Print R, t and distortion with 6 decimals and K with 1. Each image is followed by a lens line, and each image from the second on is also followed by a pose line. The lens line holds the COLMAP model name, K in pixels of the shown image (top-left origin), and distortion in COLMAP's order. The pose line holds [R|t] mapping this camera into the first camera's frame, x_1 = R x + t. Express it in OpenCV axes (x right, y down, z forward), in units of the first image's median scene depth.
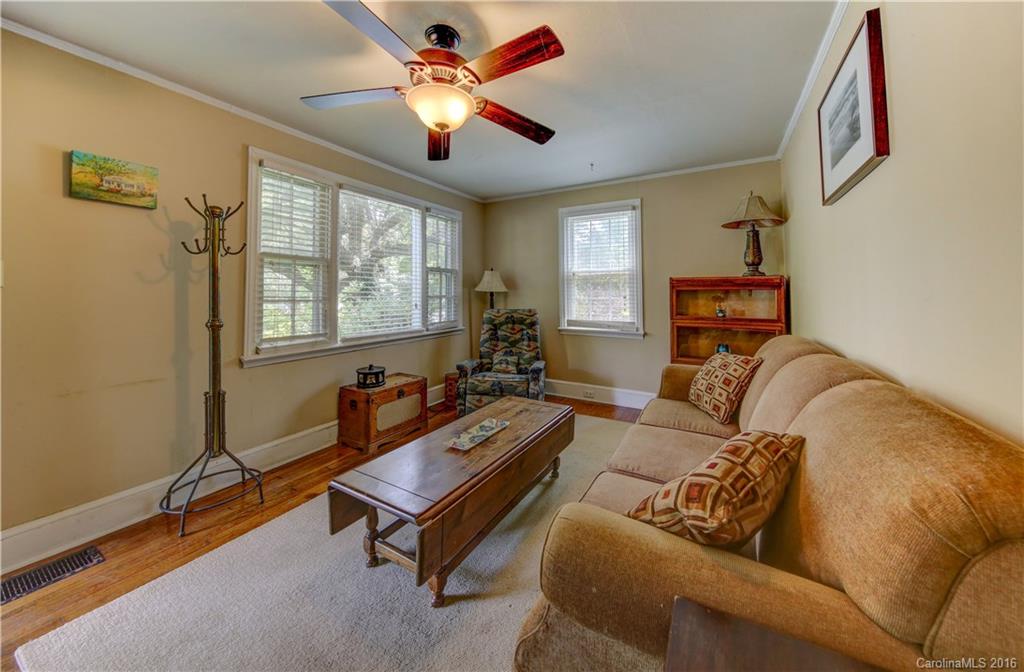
lens RADIAL K [[356.9, 0, 514.0], [0, 356.9, 277.7], [0, 0, 1]] dist [-0.000252, -0.000032]
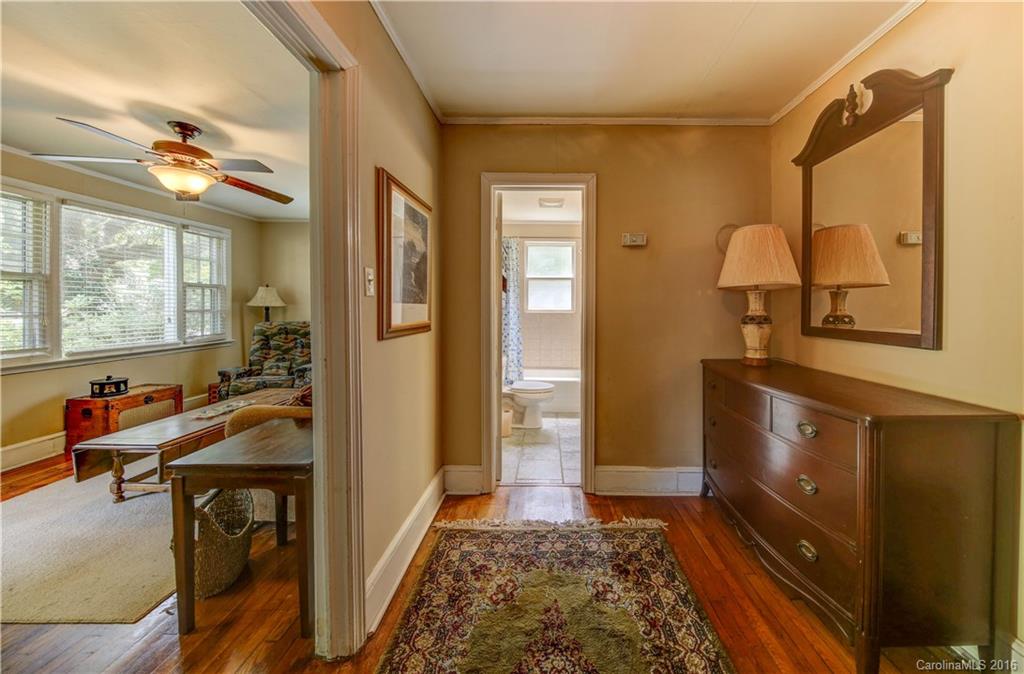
lens RADIAL K [[351.9, 0, 546.5], [0, 351.9, 304.5], [0, 0, 1]] dist [-0.012190, -0.000140]
pose [[0.859135, 0.005428, 0.511720, 0.148324], [-0.025434, 0.999161, 0.032103, -0.026390], [-0.511117, -0.040596, 0.858552, -0.417195]]
